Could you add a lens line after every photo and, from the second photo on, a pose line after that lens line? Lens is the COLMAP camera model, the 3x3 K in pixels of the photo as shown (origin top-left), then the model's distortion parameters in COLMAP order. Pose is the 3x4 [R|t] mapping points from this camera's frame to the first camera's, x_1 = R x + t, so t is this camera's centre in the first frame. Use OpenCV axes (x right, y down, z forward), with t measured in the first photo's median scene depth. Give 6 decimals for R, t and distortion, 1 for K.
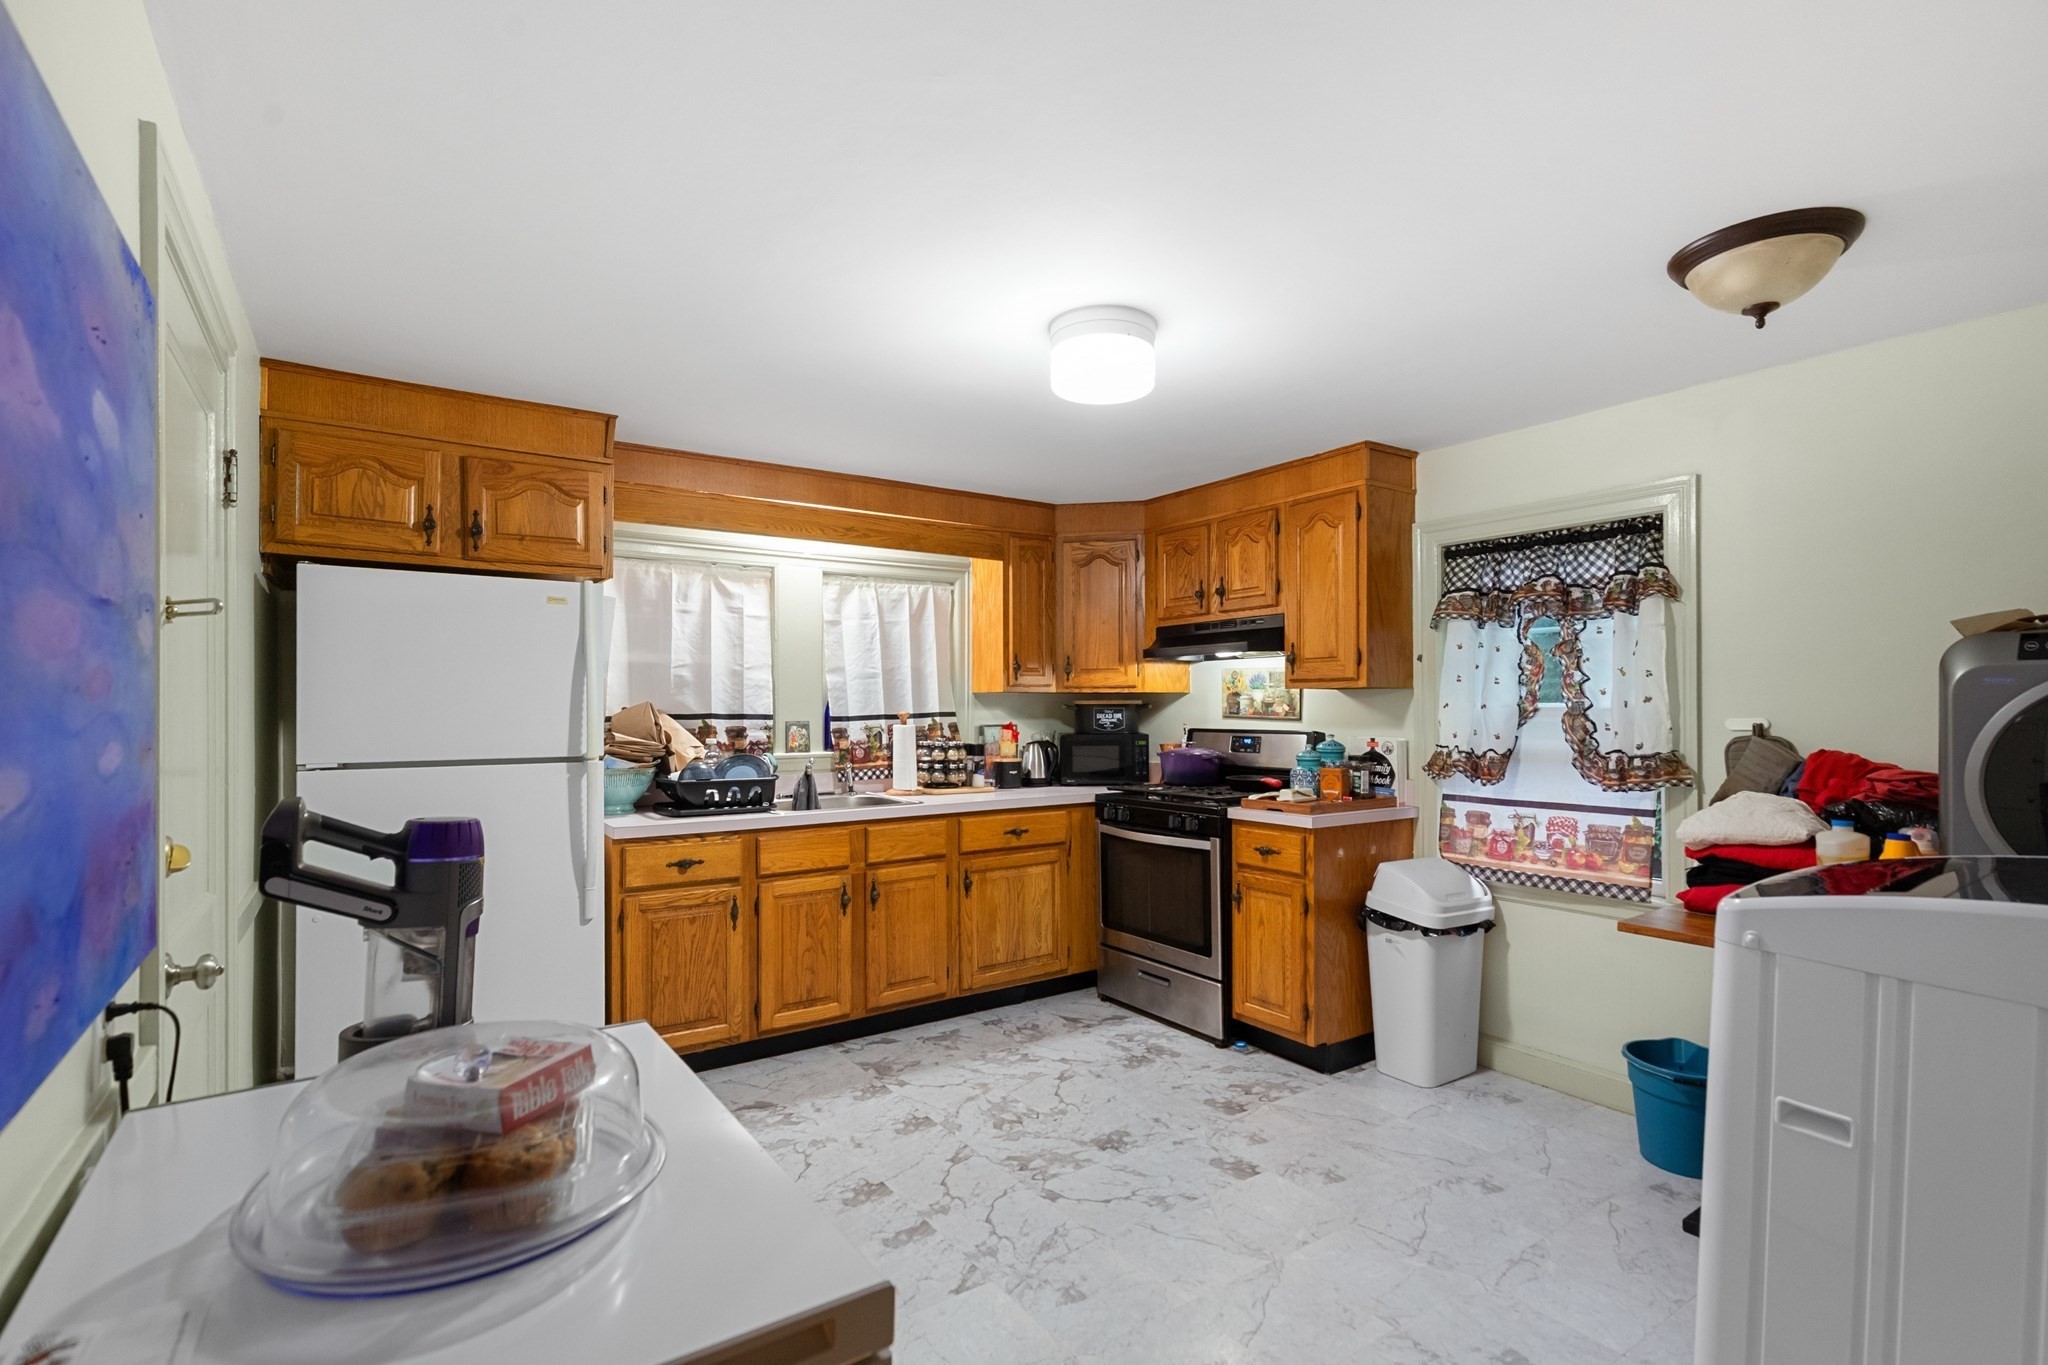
lens RADIAL K [[921.2, 0, 1025.4], [0, 921.2, 687.7], [0, 0, 1]] dist [0.006174, 0.000283]
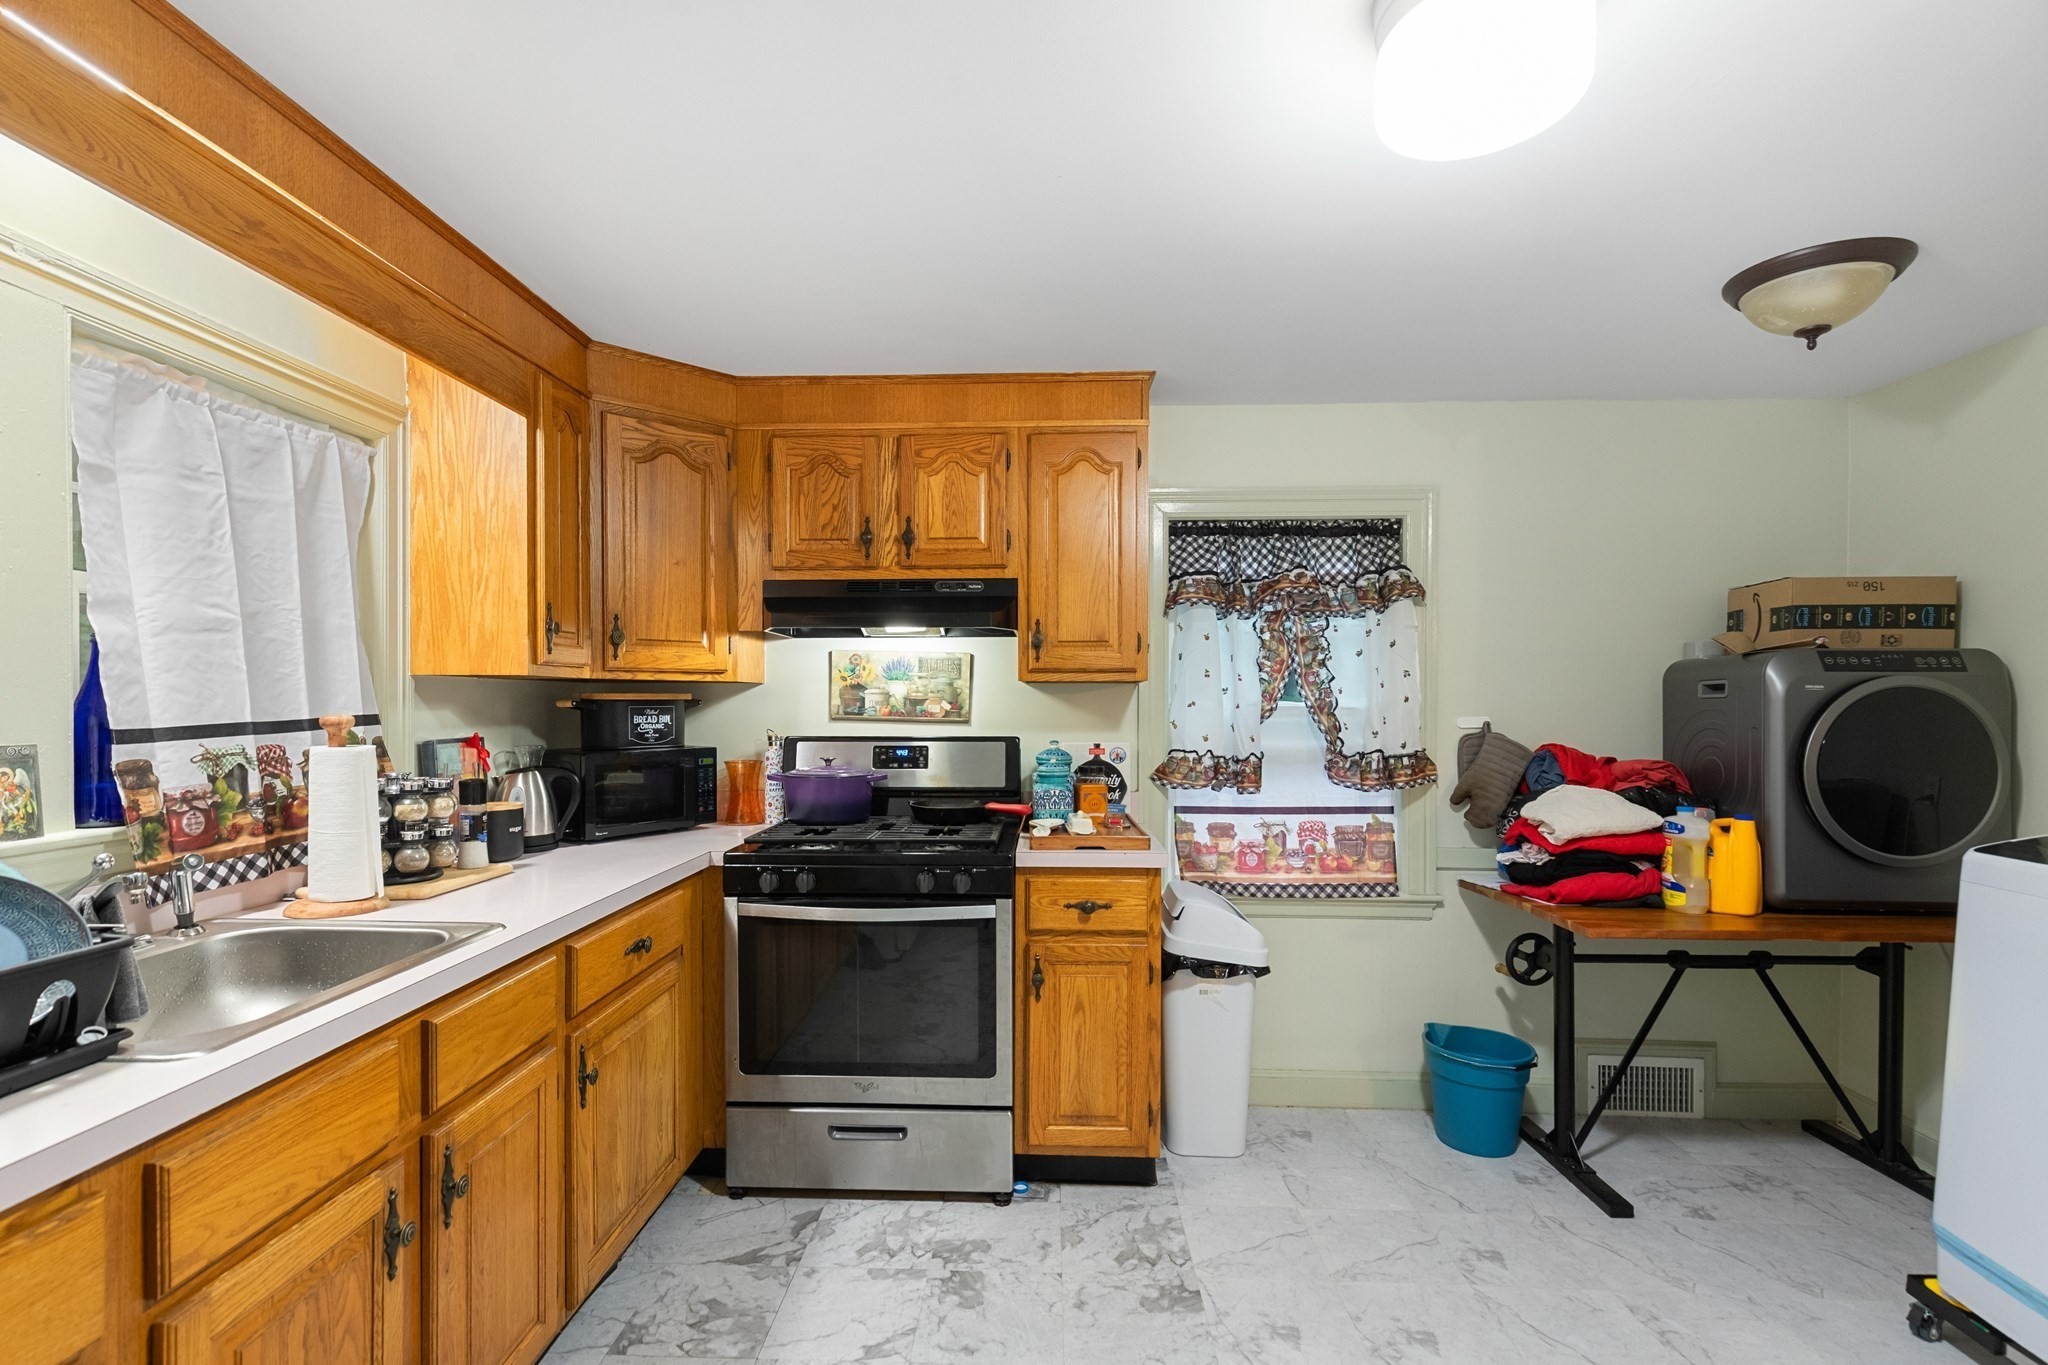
lens RADIAL K [[942.9, 0, 1018.3], [0, 942.9, 703.5], [0, 0, 1]] dist [0.007146, 0.000230]
pose [[0.611740, 0.001893, 0.791056, -0.339666], [-0.019271, 0.999736, 0.012510, 0.010723], [-0.790824, -0.022897, 0.611615, 0.577448]]
